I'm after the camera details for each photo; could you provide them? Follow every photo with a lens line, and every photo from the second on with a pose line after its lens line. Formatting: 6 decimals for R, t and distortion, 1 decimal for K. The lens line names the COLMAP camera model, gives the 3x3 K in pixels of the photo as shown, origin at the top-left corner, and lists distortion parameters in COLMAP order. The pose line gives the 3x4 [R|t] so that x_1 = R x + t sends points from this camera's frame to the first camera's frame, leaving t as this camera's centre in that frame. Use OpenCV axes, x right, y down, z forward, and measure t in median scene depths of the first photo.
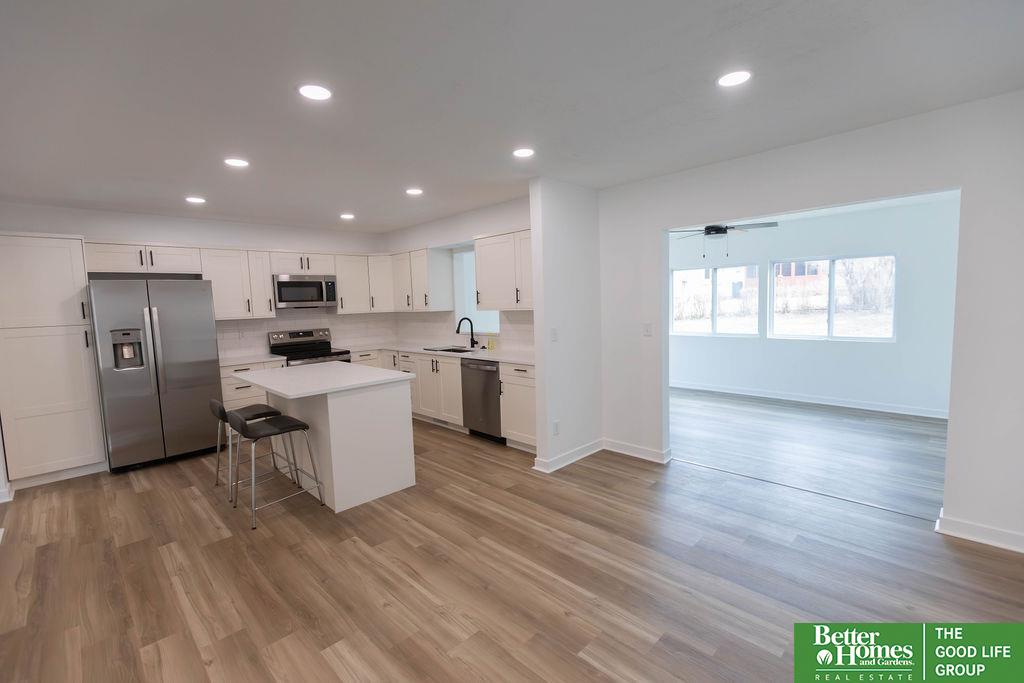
lens RADIAL K [[452.9, 0, 511.8], [0, 452.9, 337.7], [0, 0, 1]] dist [0.000971, -0.000131]
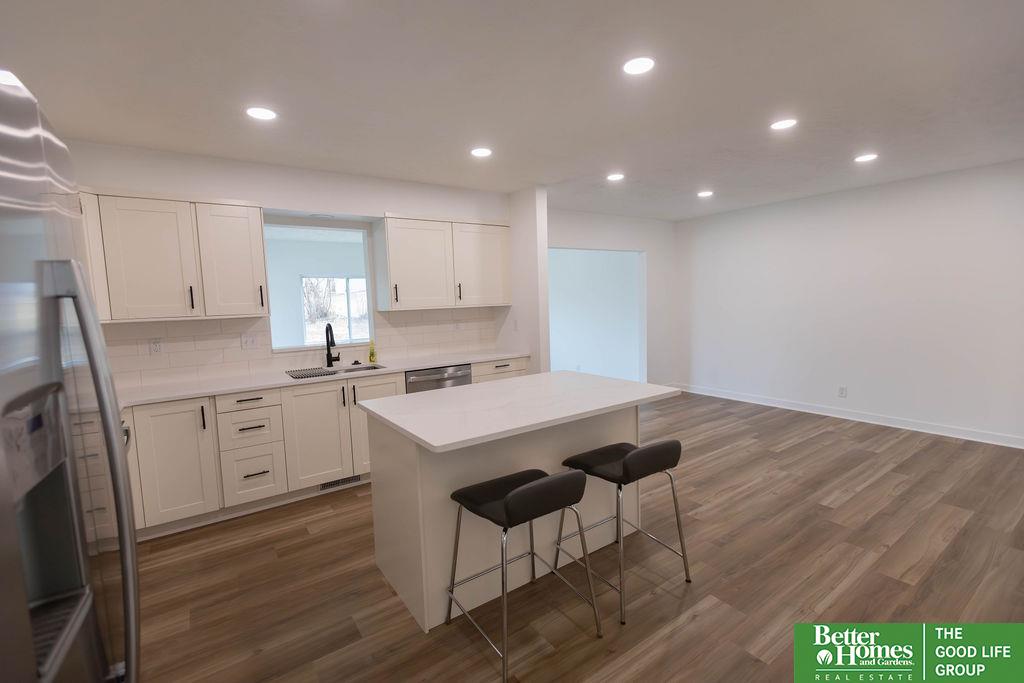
lens RADIAL K [[452.9, 0, 516.3], [0, 452.9, 337.3], [0, 0, 1]] dist [0.000971, -0.000131]
pose [[0.164615, -0.056159, 0.984758, -0.839730], [0.107996, 0.993402, 0.038598, -0.022393], [-0.980428, 0.099996, 0.169594, 0.703796]]
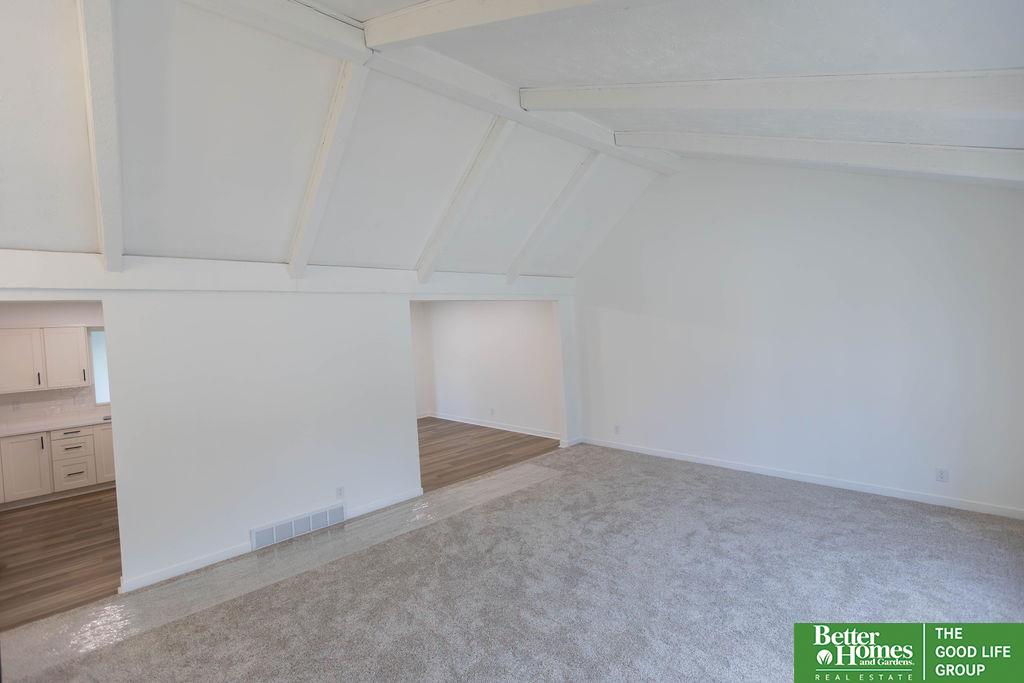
lens RADIAL K [[452.9, 0, 517.3], [0, 452.9, 337.9], [0, 0, 1]] dist [0.000971, -0.000131]
pose [[0.035026, 0.018449, 0.999216, -1.422948], [0.144081, 0.989291, -0.023316, -0.000436], [-0.988946, 0.144784, 0.031992, -0.031378]]
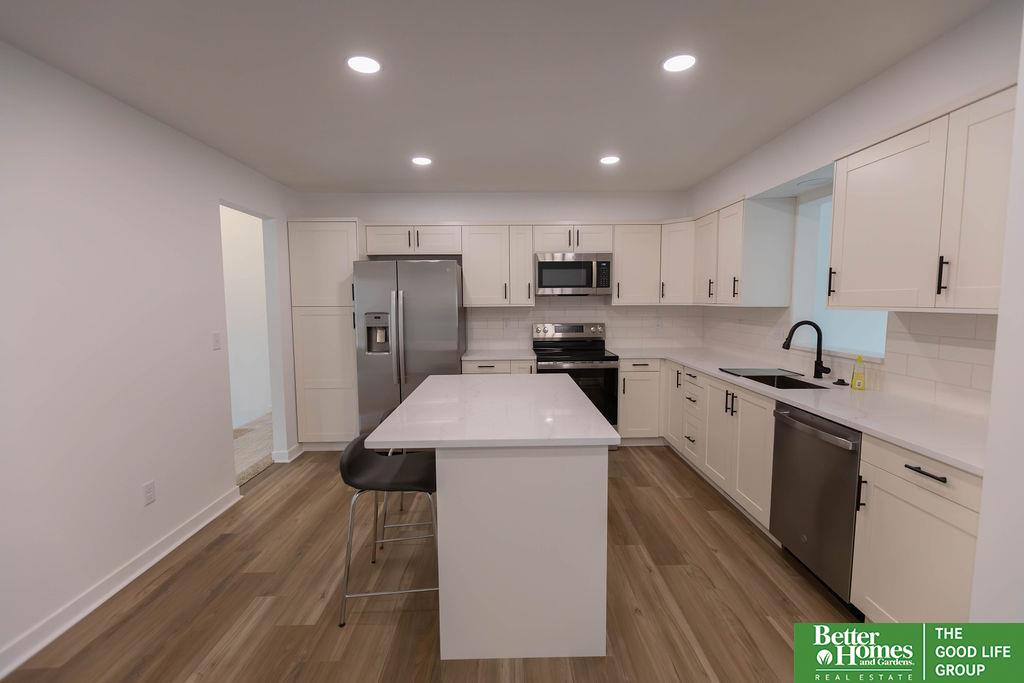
lens RADIAL K [[452.9, 0, 511.5], [0, 452.9, 341.2], [0, 0, 1]] dist [0.000971, -0.000131]
pose [[0.721550, 0.092123, -0.686206, 0.016508], [-0.072876, 0.995708, 0.057045, -0.029591], [0.688516, 0.008847, 0.725167, 0.435477]]
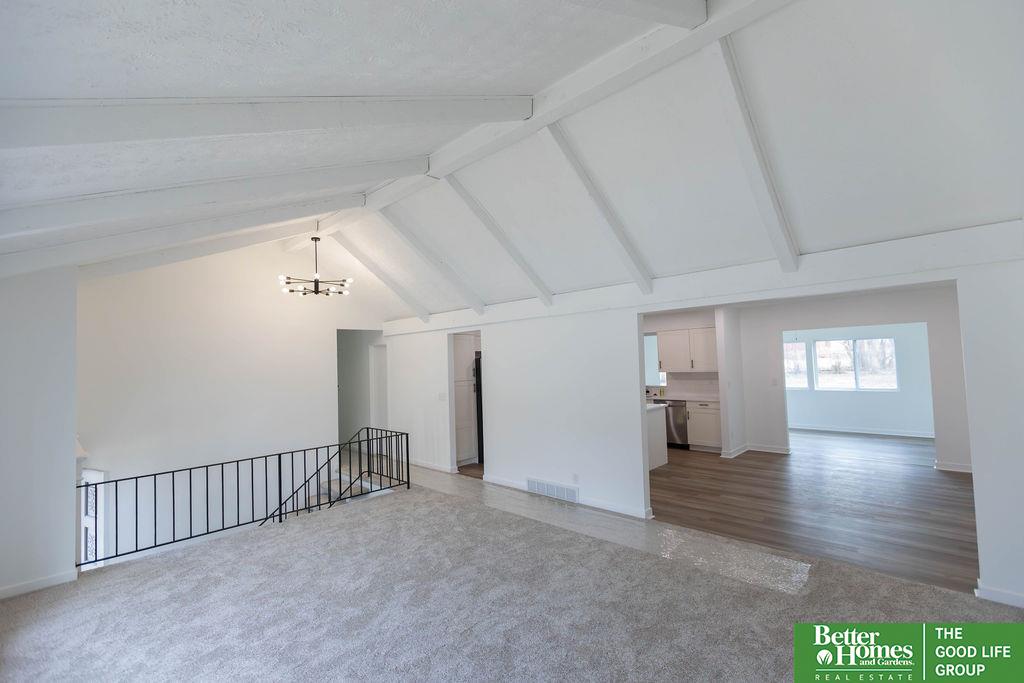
lens RADIAL K [[452.9, 0, 512.0], [0, 452.9, 339.1], [0, 0, 1]] dist [0.000971, -0.000131]
pose [[0.999811, -0.000523, 0.019433, -0.703863], [0.003049, 0.991482, -0.130207, 0.039336], [-0.019200, 0.130242, 0.991296, -0.744410]]
